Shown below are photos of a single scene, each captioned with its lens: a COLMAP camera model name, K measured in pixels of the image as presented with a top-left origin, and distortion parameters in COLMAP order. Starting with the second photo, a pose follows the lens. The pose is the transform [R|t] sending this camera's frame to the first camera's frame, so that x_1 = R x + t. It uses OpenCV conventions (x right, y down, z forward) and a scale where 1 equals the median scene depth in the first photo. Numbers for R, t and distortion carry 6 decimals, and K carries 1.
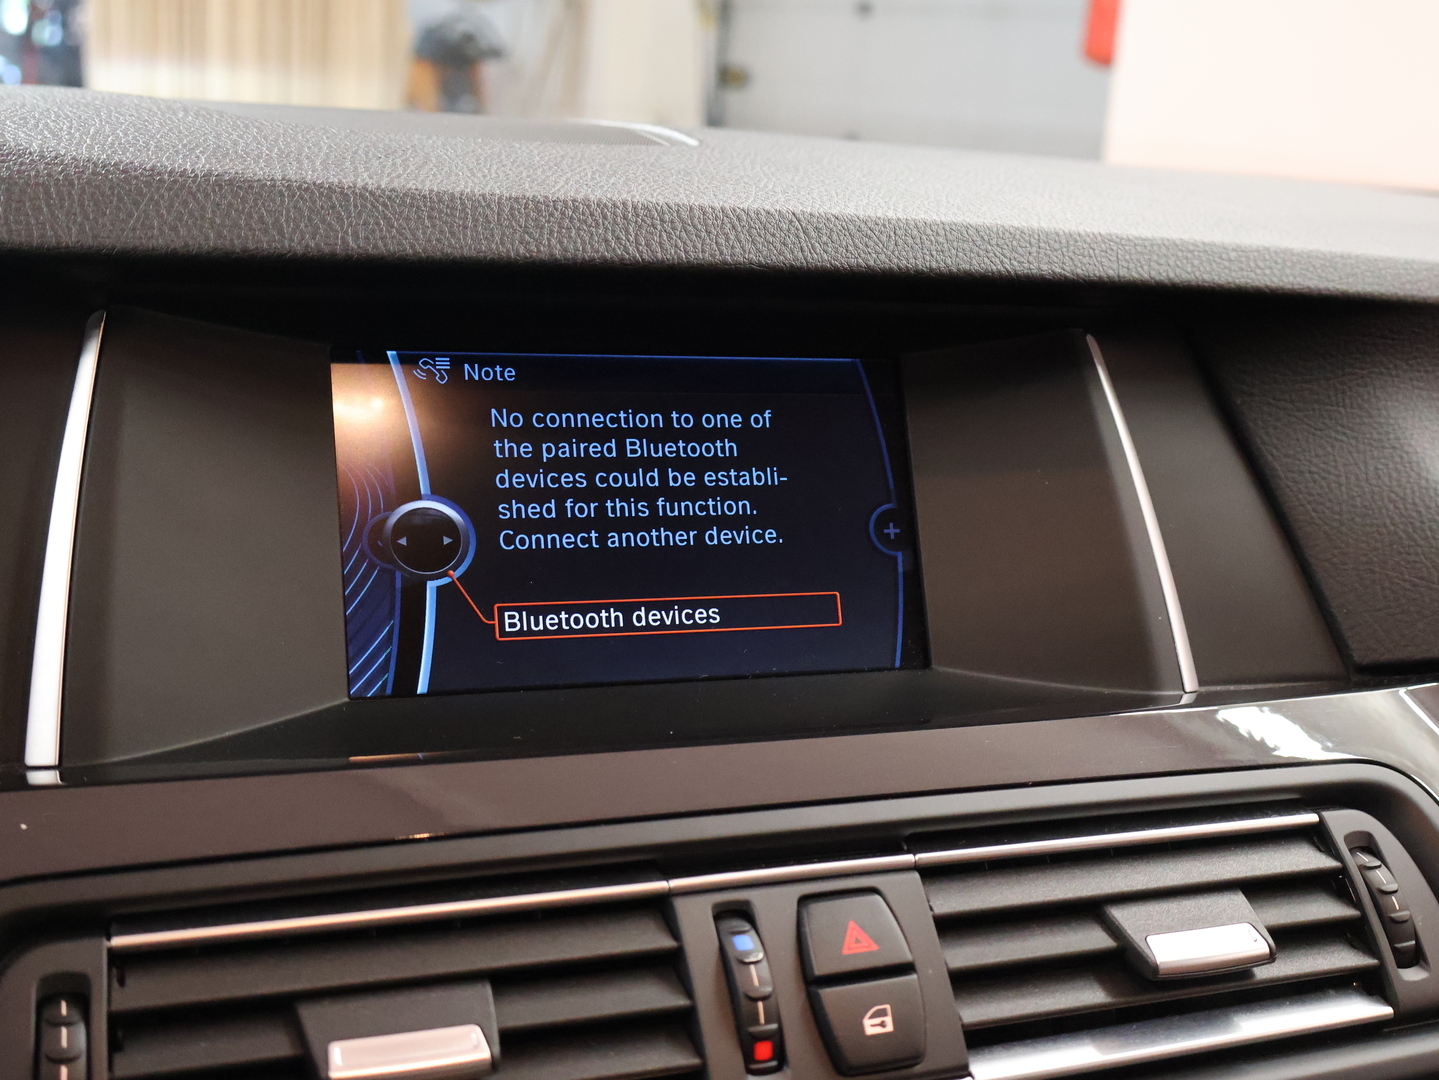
lens RADIAL K [[1785.2, 0, 713.7], [0, 1785.2, 534.0], [0, 0, 1]] dist [0.000113, 0.000000]
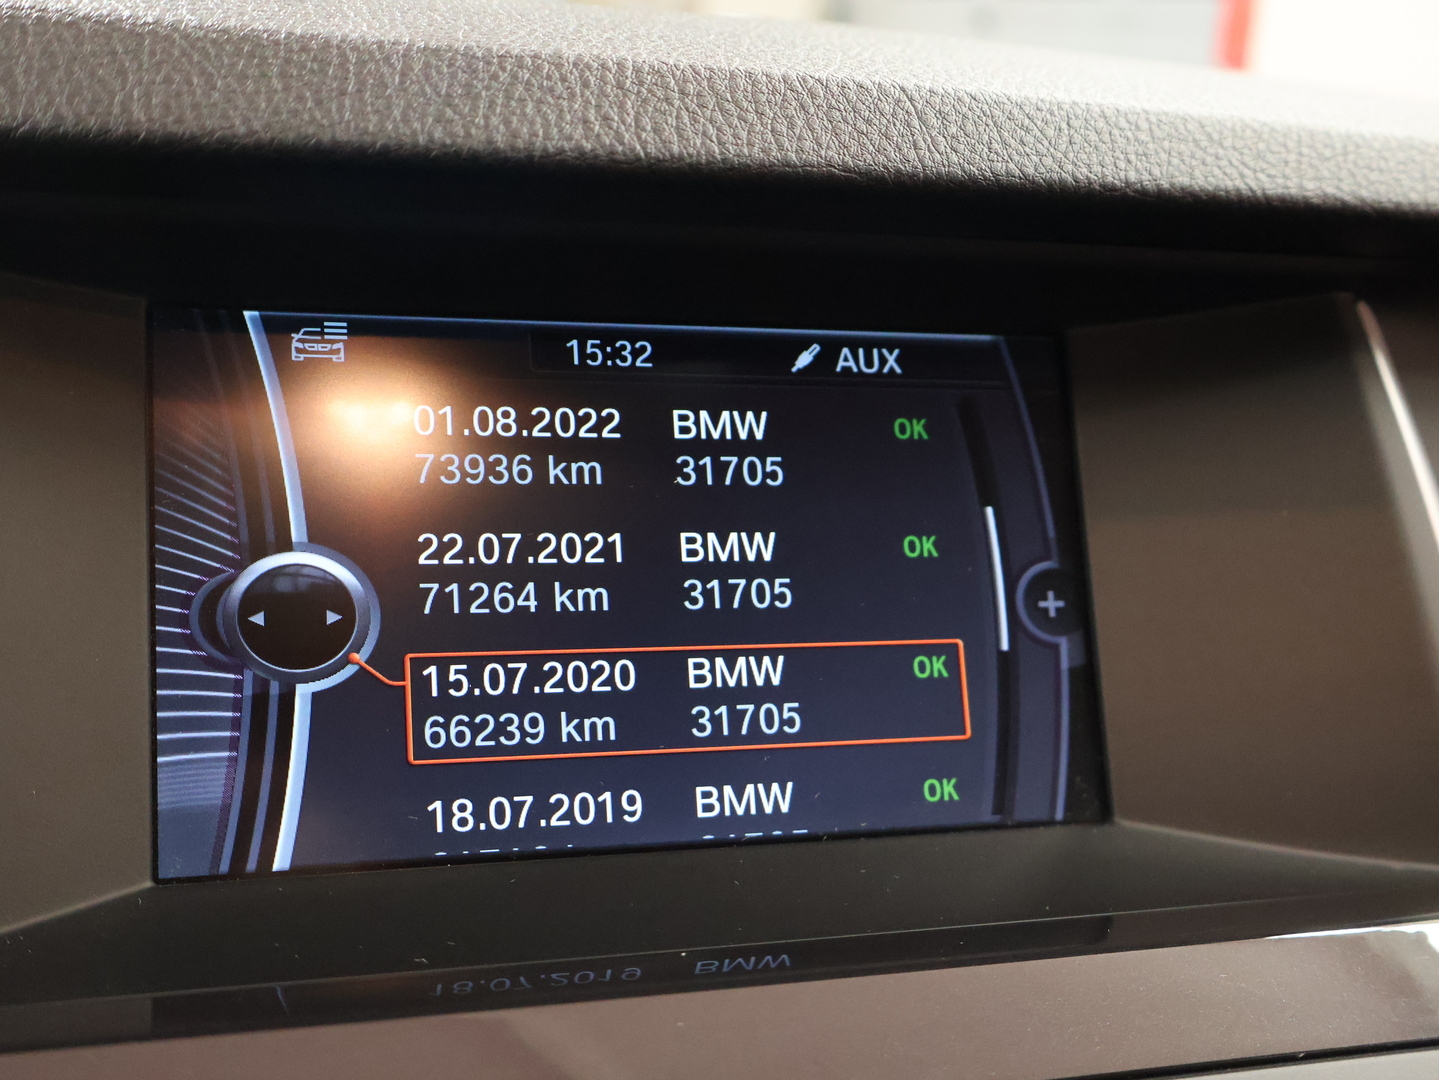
lens RADIAL K [[1785.2, 0, 723.4], [0, 1785.2, 545.5], [0, 0, 1]] dist [0.000113, 0.000000]
pose [[0.998406, 0.012241, -0.055091, 0.019660], [-0.012634, 0.999897, -0.006788, -0.019209], [0.055002, 0.007473, 0.998458, 0.400667]]
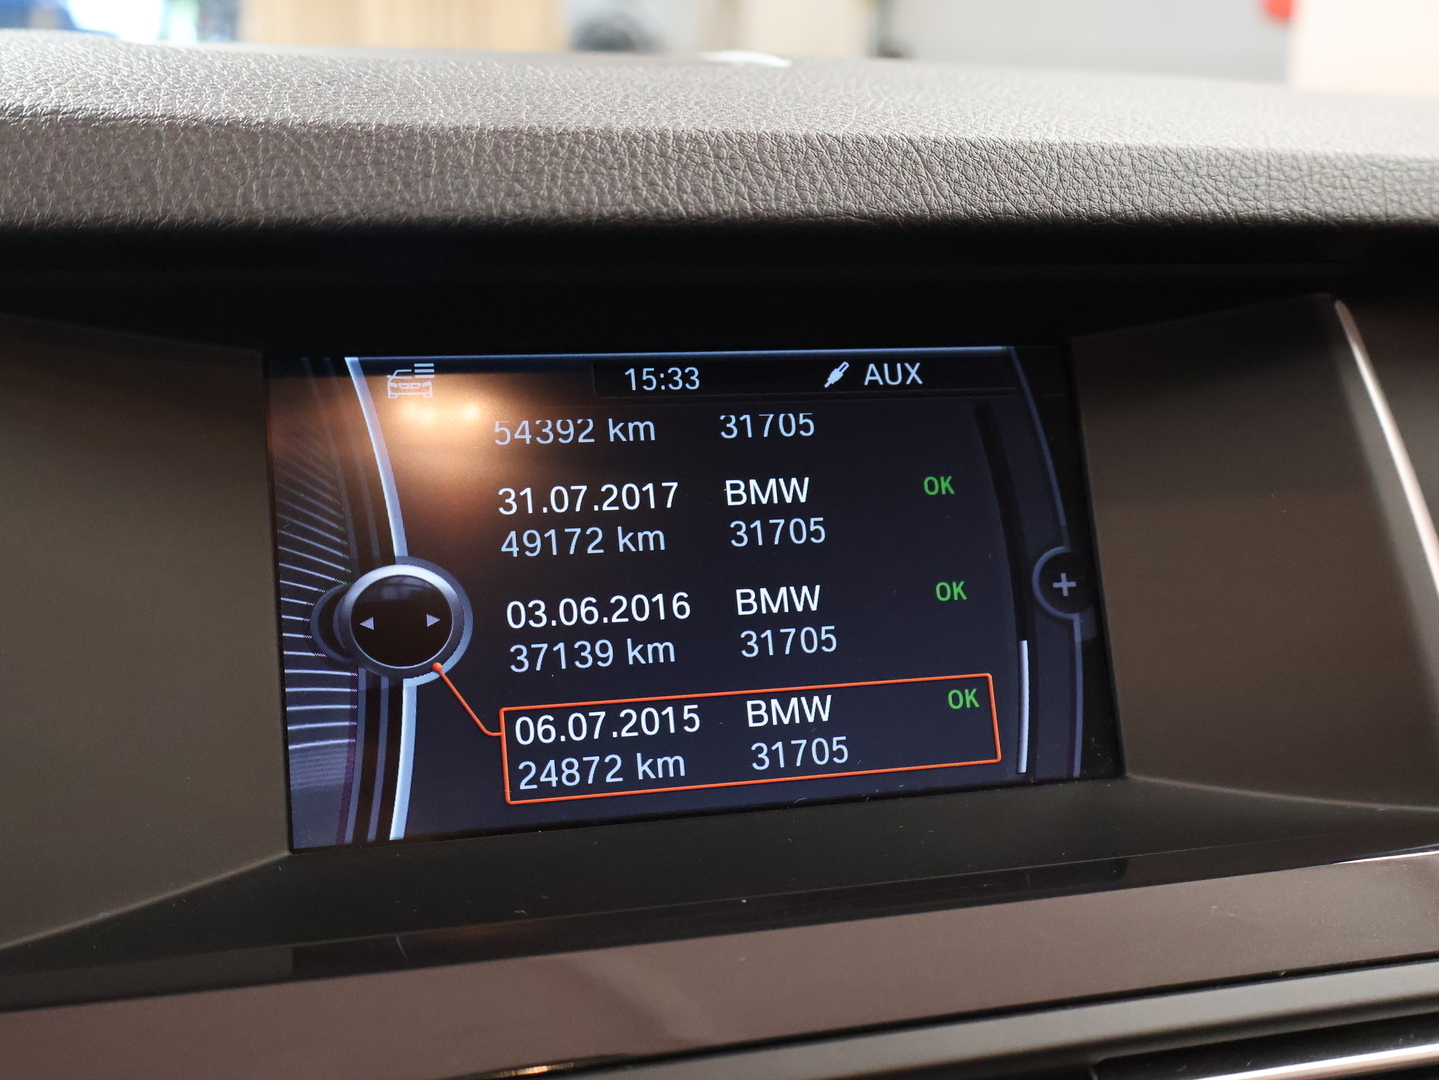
lens RADIAL K [[1785.2, 0, 712.4], [0, 1785.2, 531.5], [0, 0, 1]] dist [0.000113, 0.000000]
pose [[0.995013, -0.023238, -0.097002, 0.032953], [0.023541, 0.999721, 0.001973, -0.031342], [0.096929, -0.004247, 0.995282, 0.308391]]
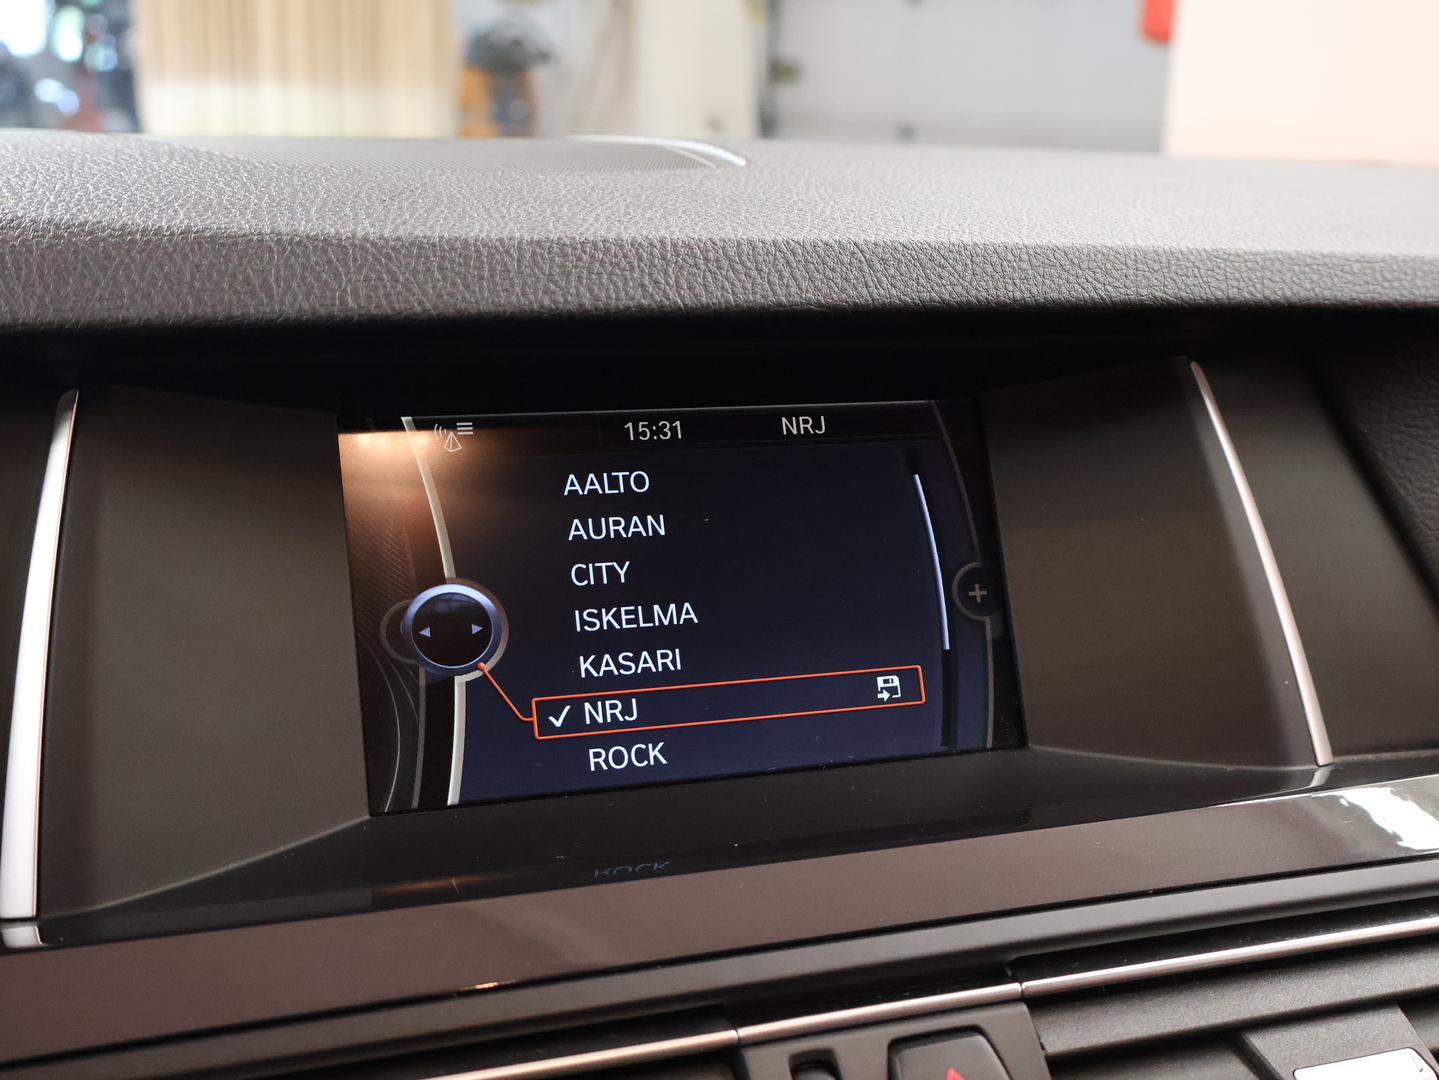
lens RADIAL K [[1785.2, 0, 712.3], [0, 1785.2, 540.0], [0, 0, 1]] dist [0.000113, 0.000000]
pose [[0.998699, -0.033812, -0.038169, 0.003073], [0.034031, 0.999408, 0.005105, -0.041997], [0.037974, -0.006397, 0.999258, 0.122384]]
